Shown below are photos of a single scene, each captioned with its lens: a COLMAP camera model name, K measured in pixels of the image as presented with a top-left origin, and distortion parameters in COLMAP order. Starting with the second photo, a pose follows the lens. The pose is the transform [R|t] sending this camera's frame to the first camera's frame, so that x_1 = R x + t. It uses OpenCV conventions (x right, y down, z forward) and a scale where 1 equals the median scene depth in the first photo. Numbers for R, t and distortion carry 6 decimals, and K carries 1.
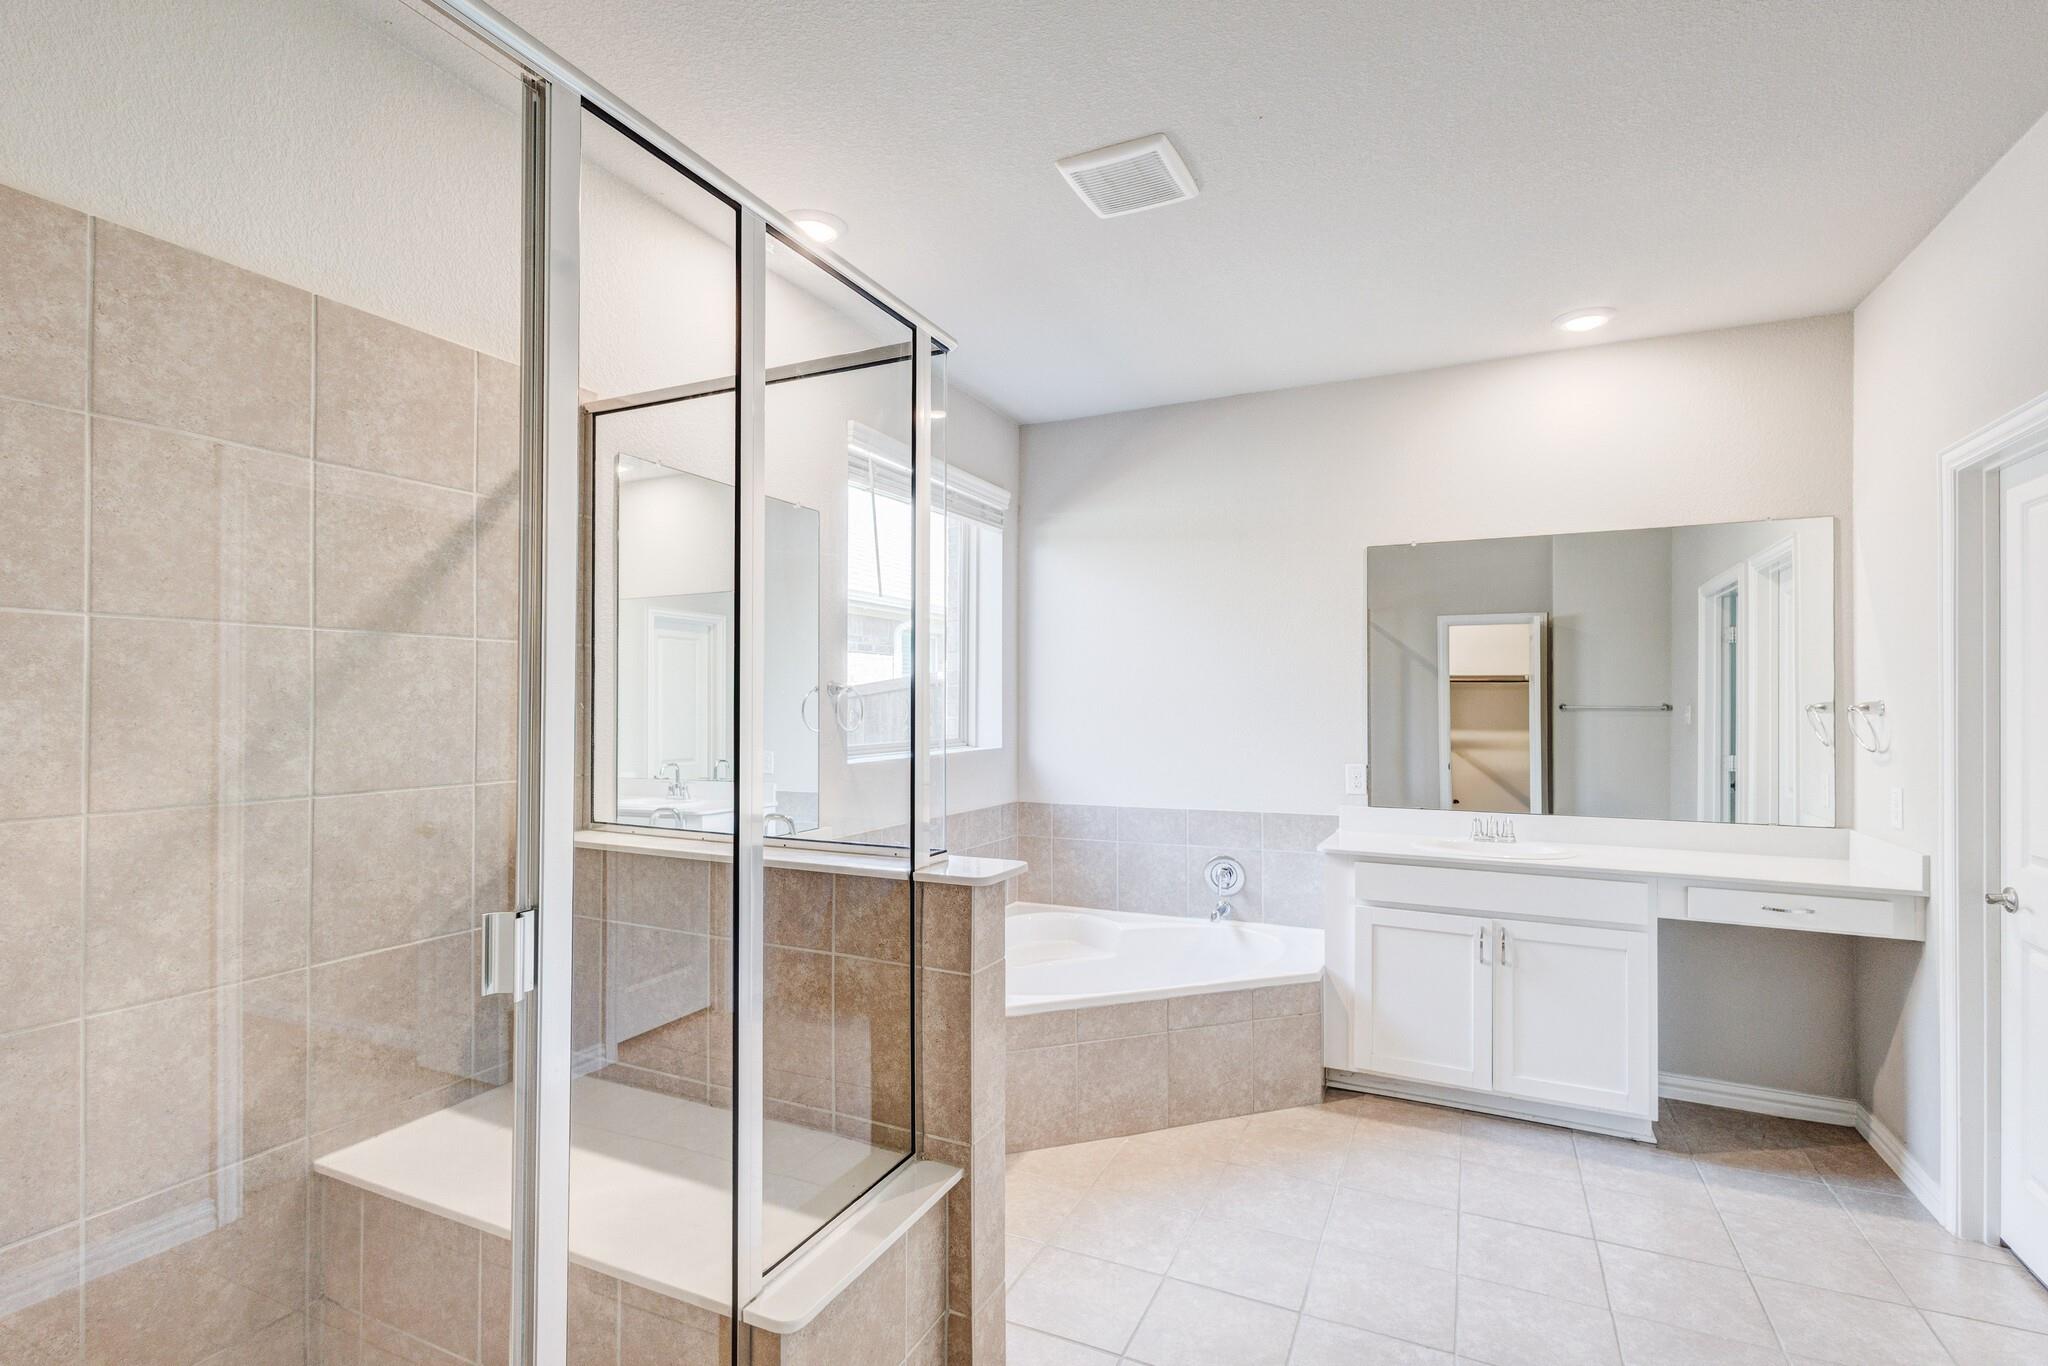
lens RADIAL K [[961.8, 0, 1025.8], [0, 961.8, 686.7], [0, 0, 1]] dist [0.006750, -0.001516]
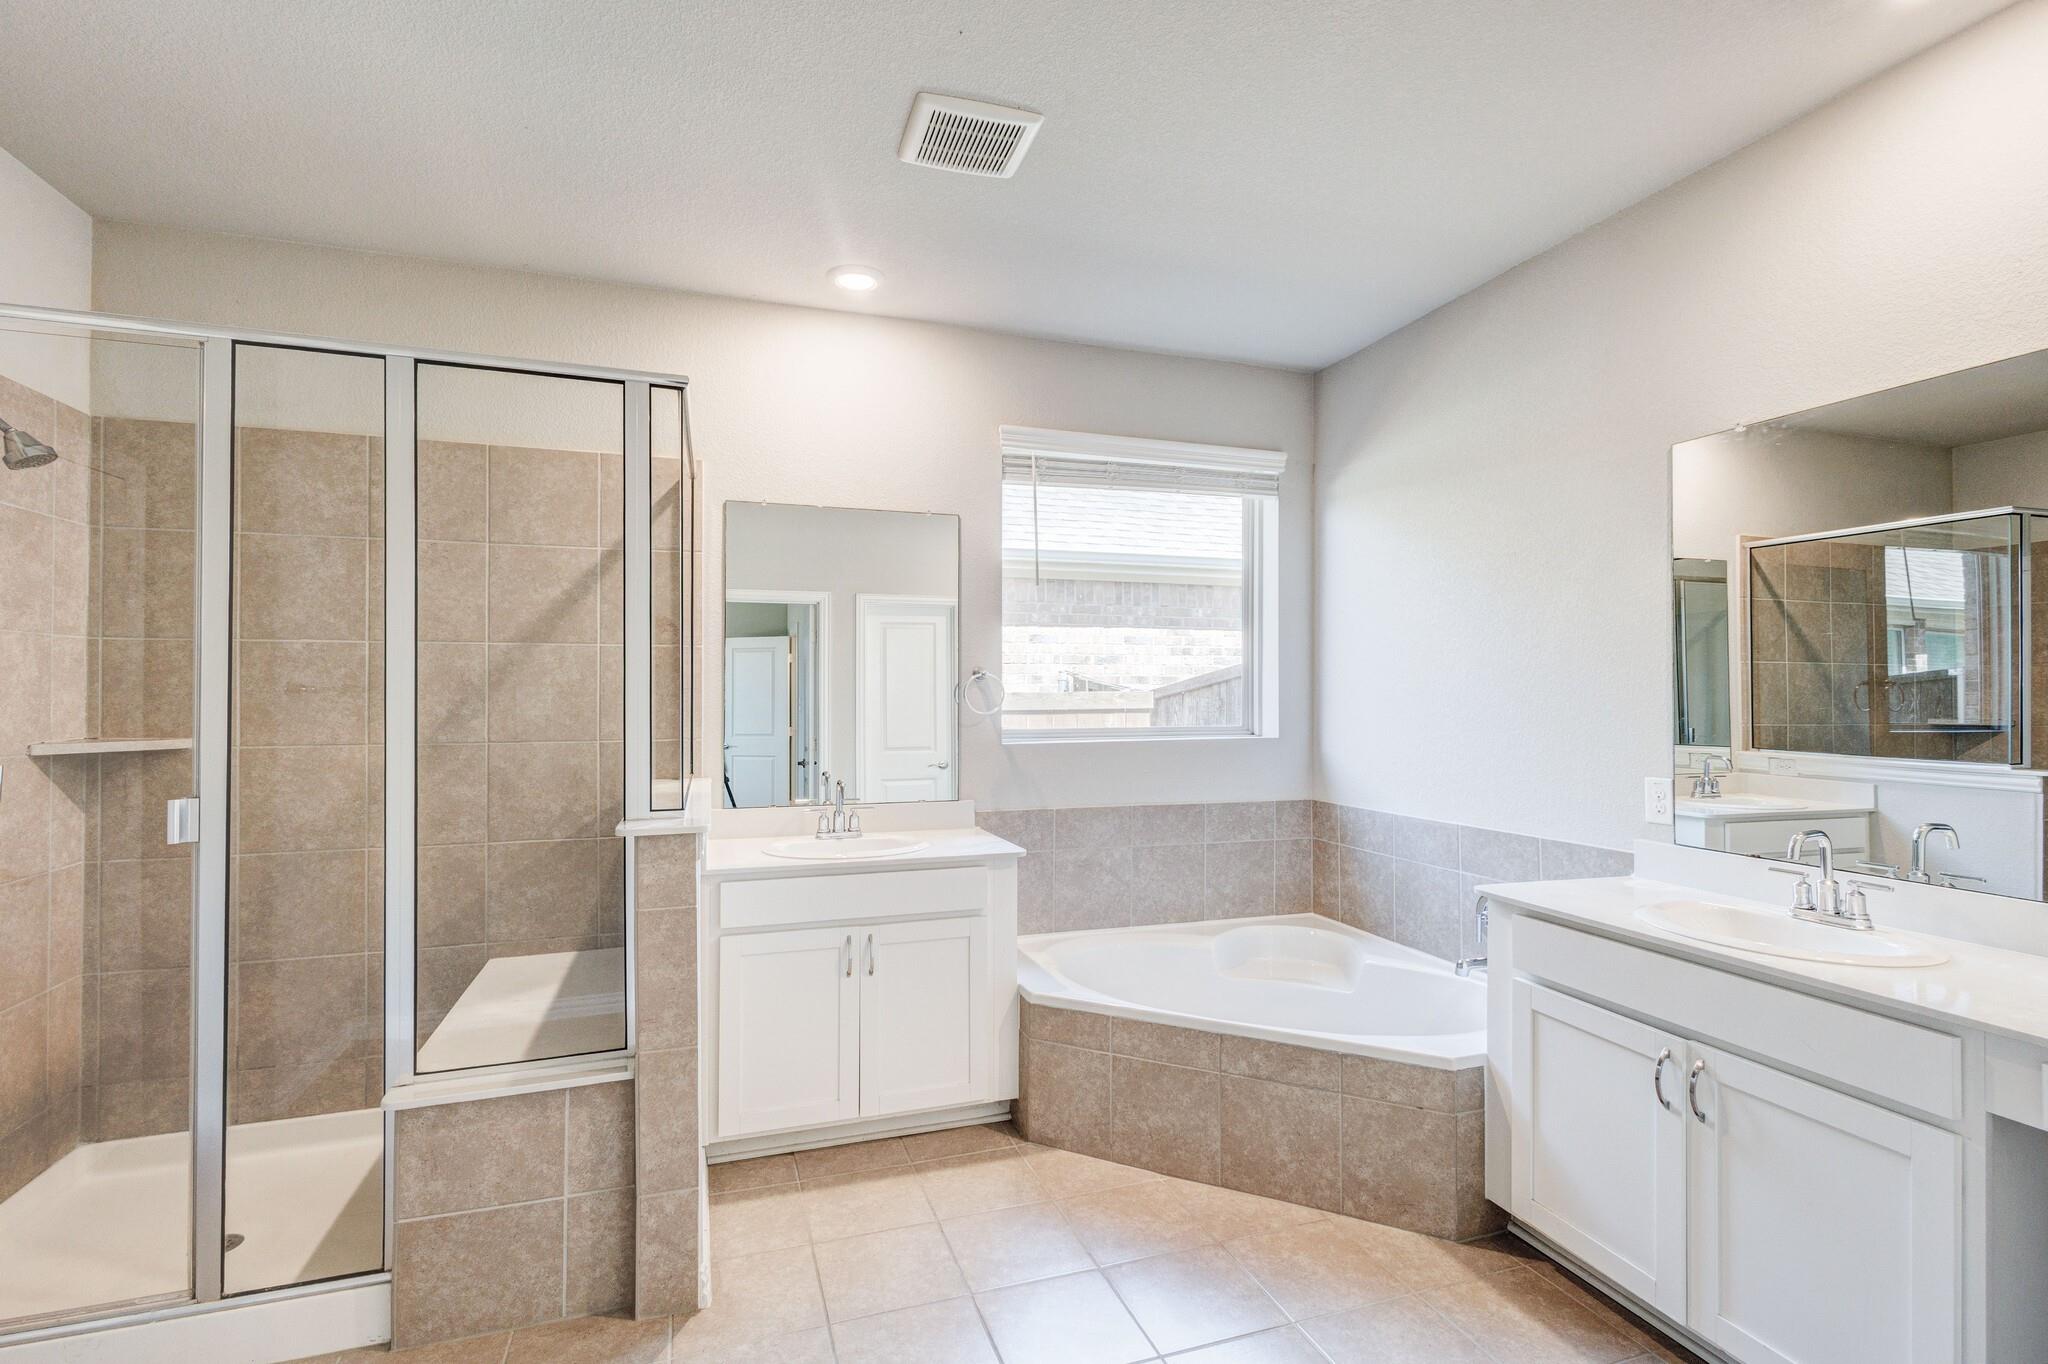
lens RADIAL K [[961.8, 0, 1030.4], [0, 961.8, 675.3], [0, 0, 1]] dist [0.006750, -0.001516]
pose [[0.695913, -0.013909, -0.717991, 0.904538], [0.013097, 0.999892, -0.006676, 0.015744], [0.718006, -0.004758, 0.696020, 0.406275]]
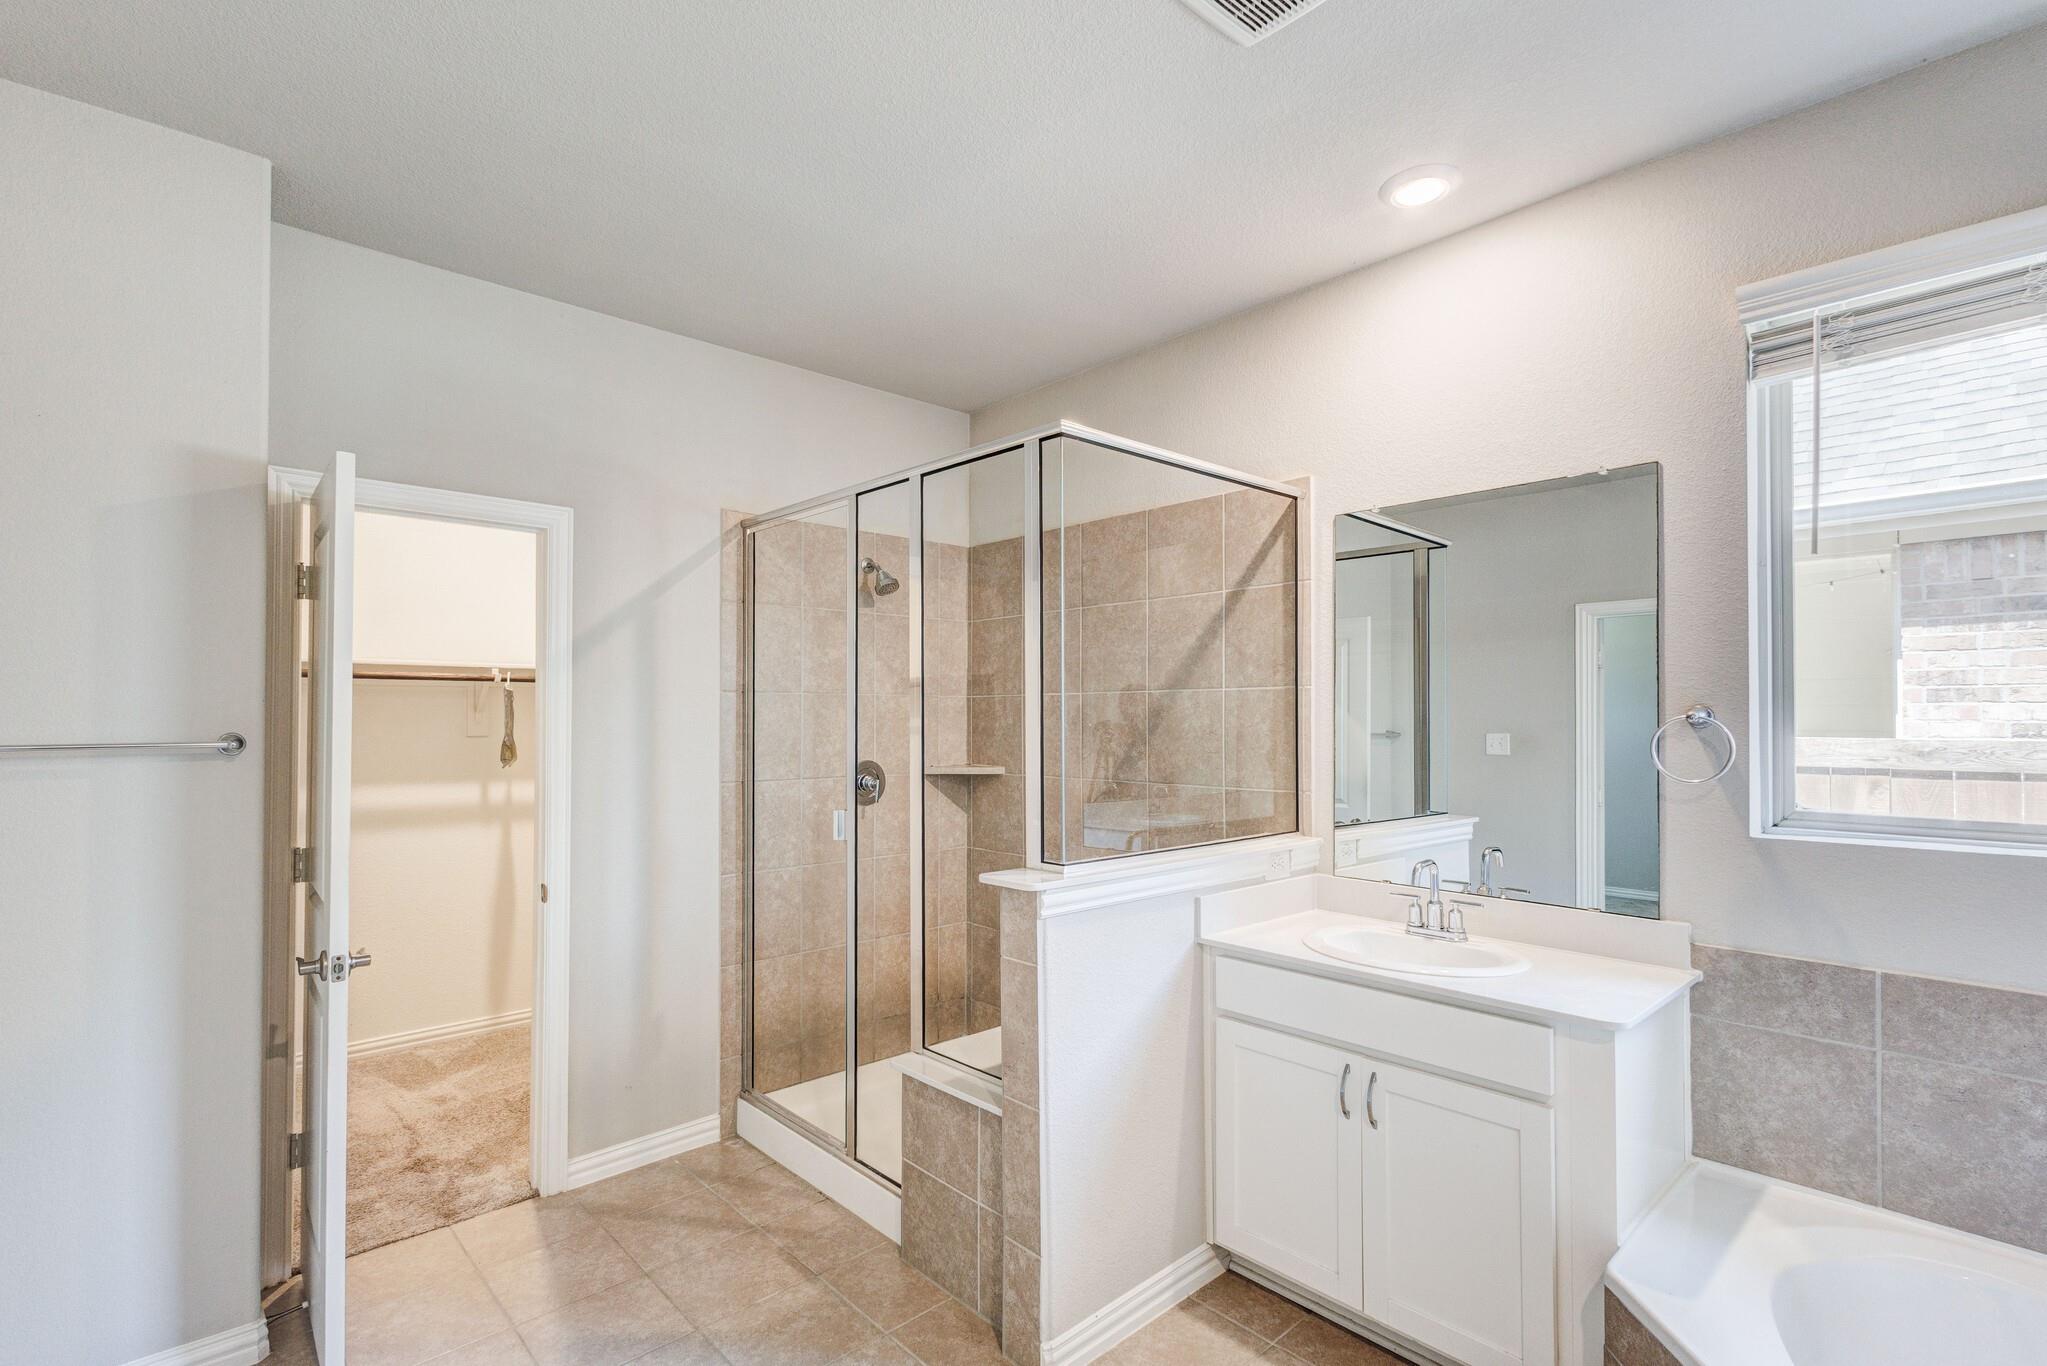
lens RADIAL K [[961.4, 0, 991.1], [0, 961.4, 711.7], [0, 0, 1]] dist [0.006750, -0.001516]
pose [[-0.374507, -0.012358, -0.927142, 0.861252], [0.011745, 0.999768, -0.018070, 0.006732], [0.927150, -0.017656, -0.374275, 1.130901]]
